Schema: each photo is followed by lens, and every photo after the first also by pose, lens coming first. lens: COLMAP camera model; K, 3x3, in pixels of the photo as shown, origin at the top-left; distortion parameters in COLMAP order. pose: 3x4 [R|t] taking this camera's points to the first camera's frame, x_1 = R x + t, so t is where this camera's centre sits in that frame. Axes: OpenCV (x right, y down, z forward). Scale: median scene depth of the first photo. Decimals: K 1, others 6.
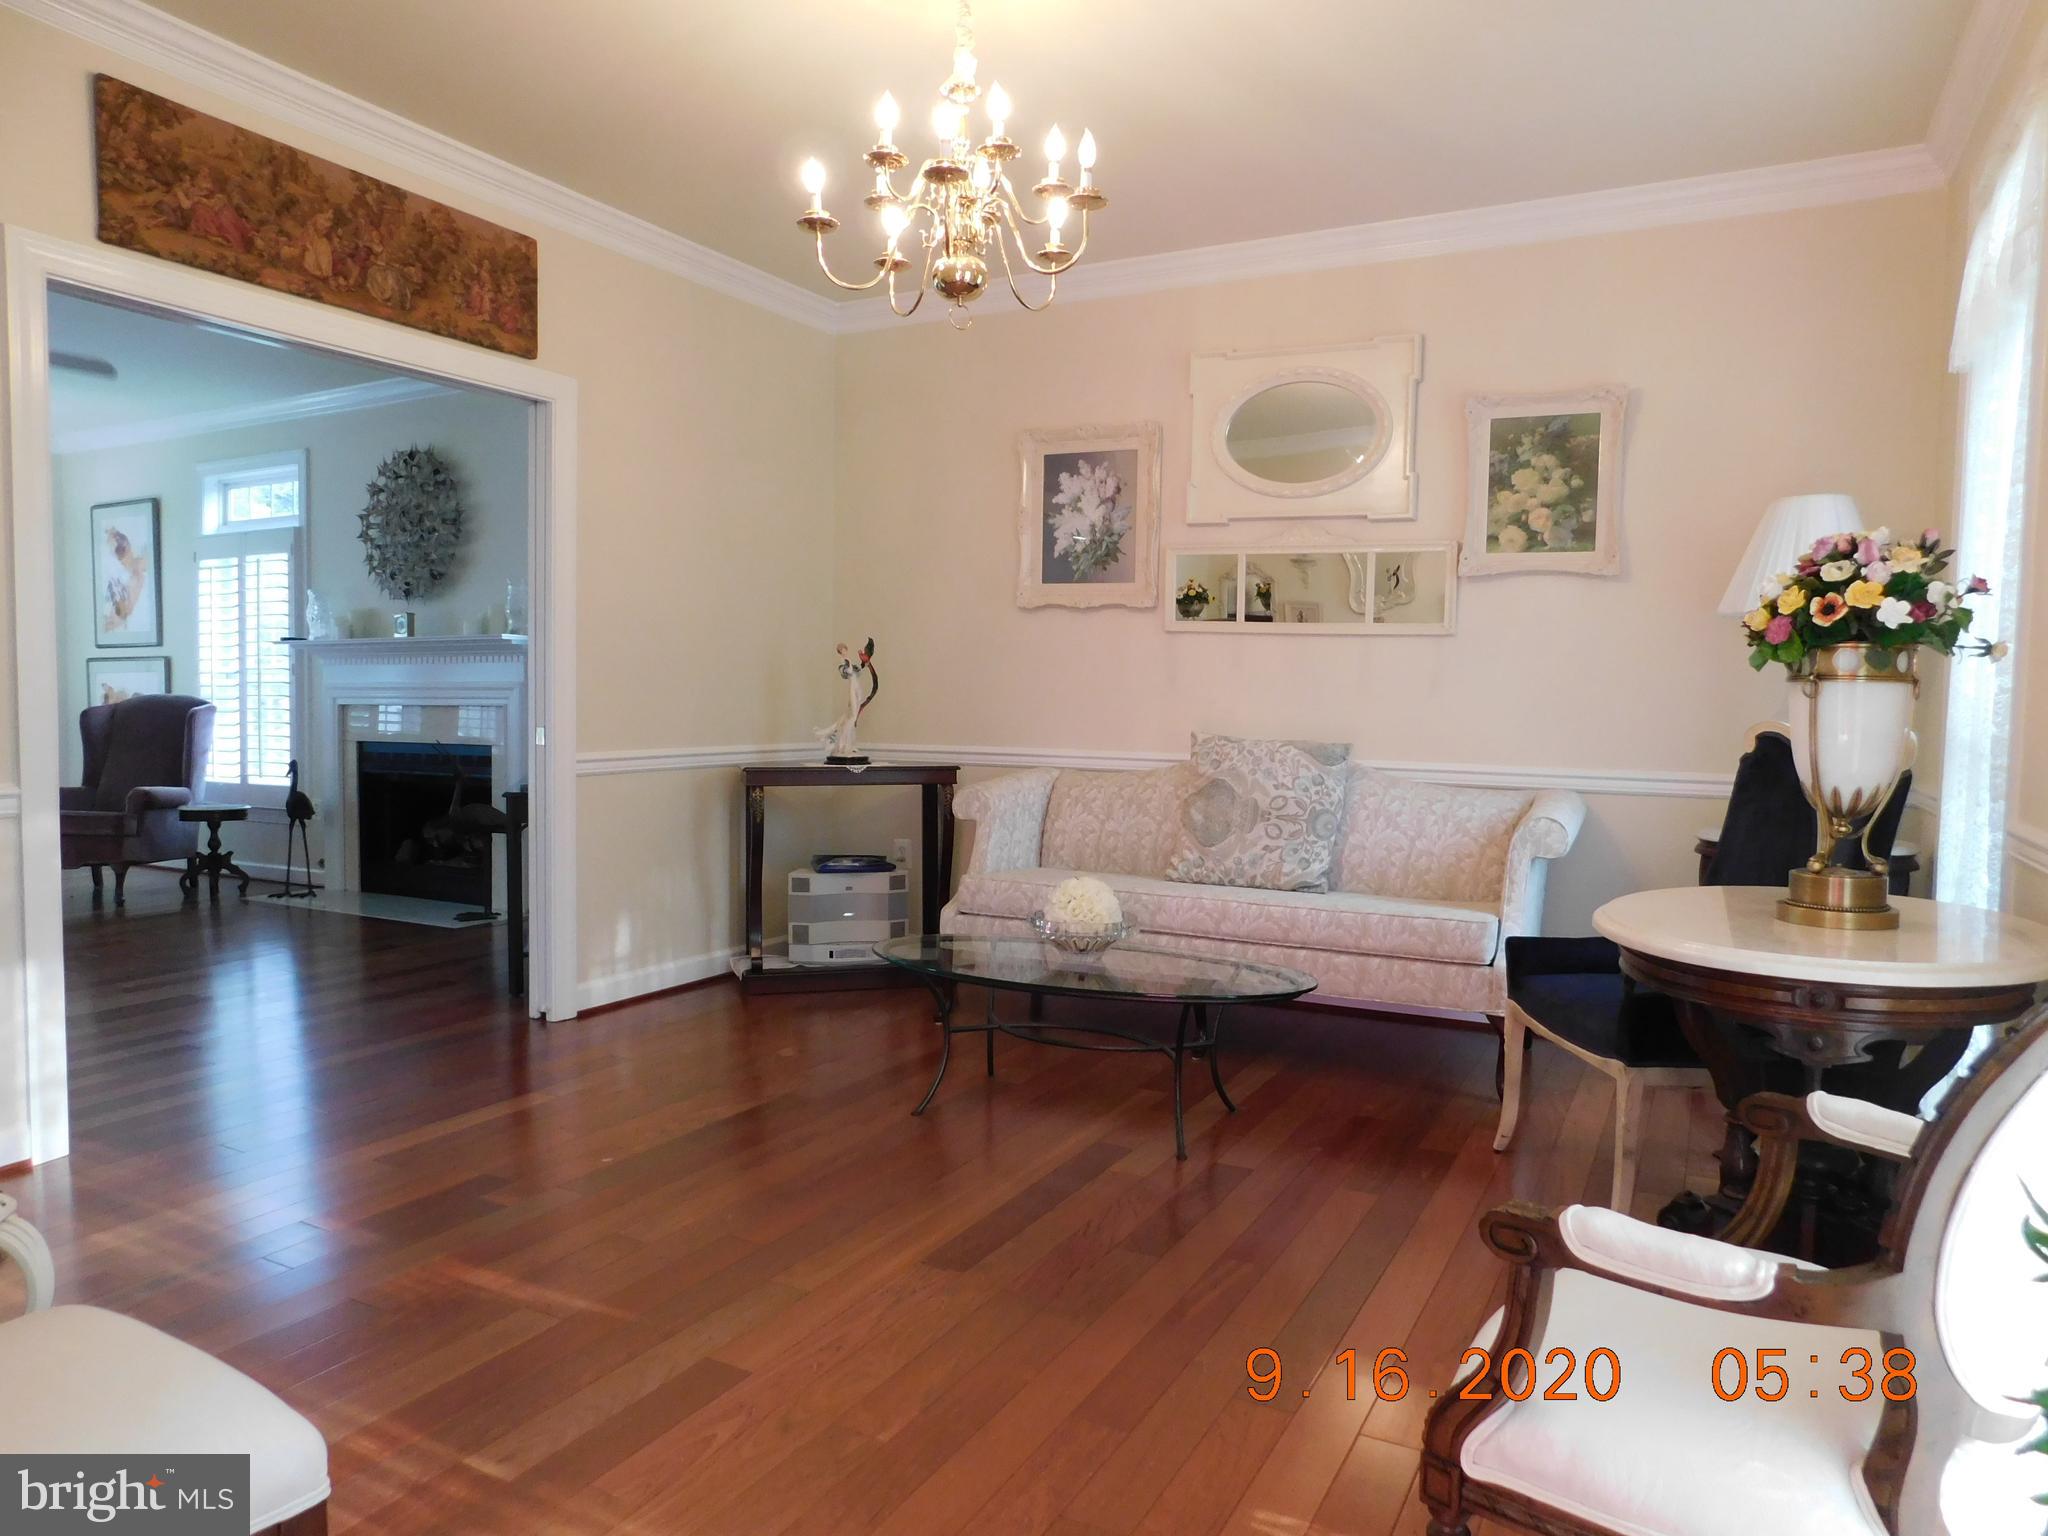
lens RADIAL K [[1353.6, 0, 1023.9], [0, 1353.6, 767.8], [0, 0, 1]] dist [-0.044581, 0.003503]
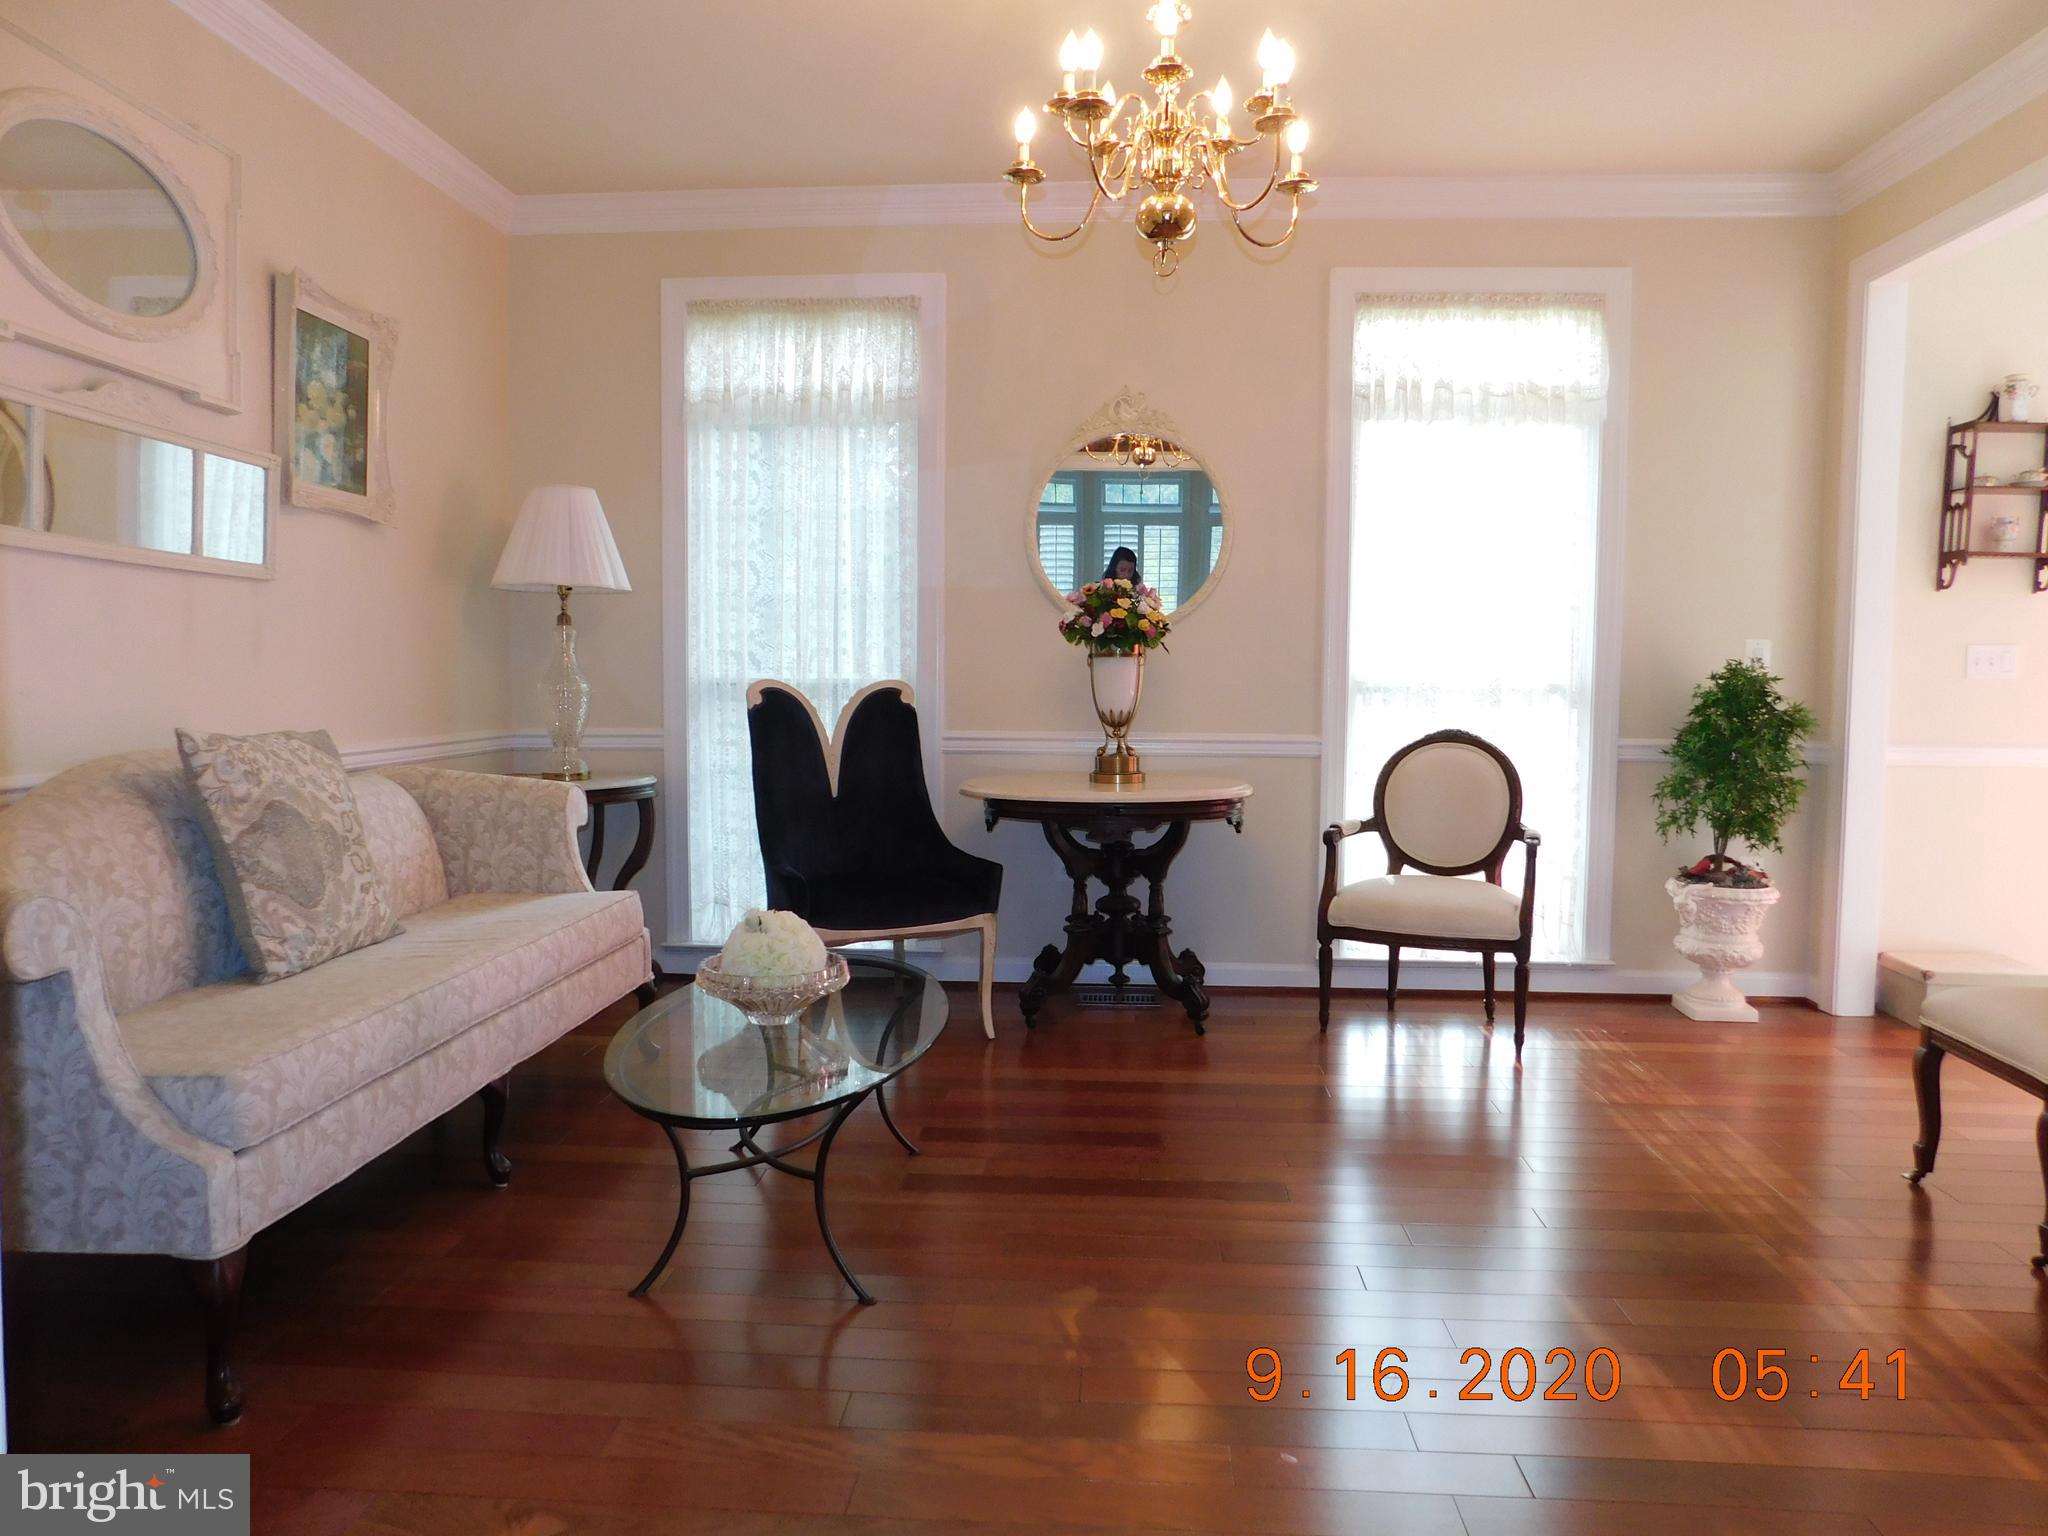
lens RADIAL K [[1353.6, 0, 1024.1], [0, 1353.6, 767.9], [0, 0, 1]] dist [-0.044581, 0.003503]
pose [[-0.417776, -0.074872, 0.905460, -0.555949], [0.042572, 0.993891, 0.101827, -0.053720], [-0.907552, 0.081089, -0.412036, 0.963326]]
